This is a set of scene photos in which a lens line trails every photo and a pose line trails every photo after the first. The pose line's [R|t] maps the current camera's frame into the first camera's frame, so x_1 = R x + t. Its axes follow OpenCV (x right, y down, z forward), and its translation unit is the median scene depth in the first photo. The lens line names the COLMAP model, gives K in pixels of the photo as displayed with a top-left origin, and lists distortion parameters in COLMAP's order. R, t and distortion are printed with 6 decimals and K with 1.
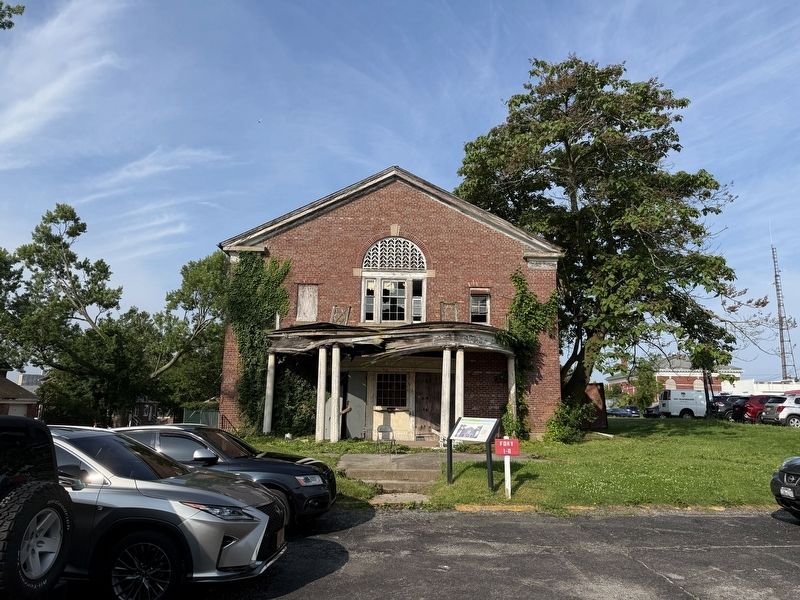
lens RADIAL K [[576.3, 0, 400.0], [0, 576.3, 300.0], [0, 0, 1]] dist [0.004813, 0.000632]
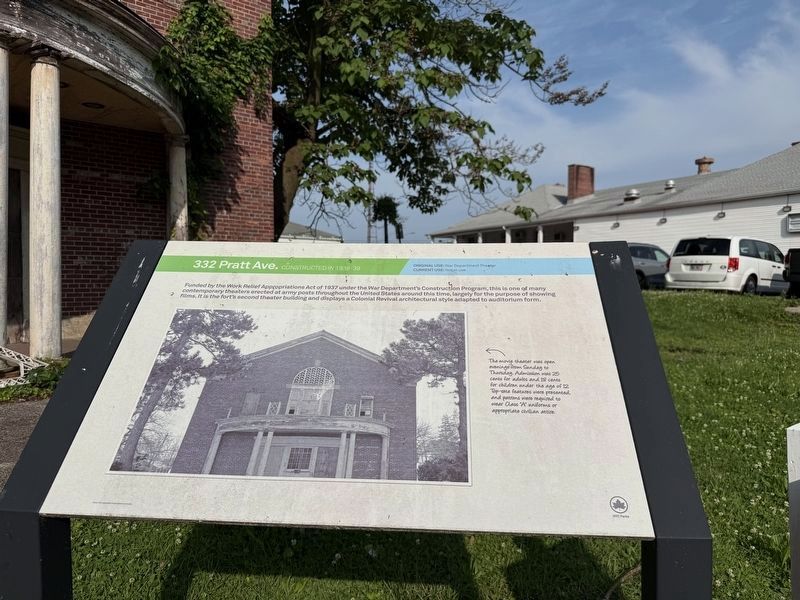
lens RADIAL K [[576.3, 0, 400.0], [0, 576.3, 300.0], [0, 0, 1]] dist [0.004813, 0.000632]
pose [[0.771424, -0.032572, 0.635487, 0.043268], [-0.110001, 0.976827, 0.183599, 0.113337], [-0.626741, -0.211537, 0.749965, 0.534660]]
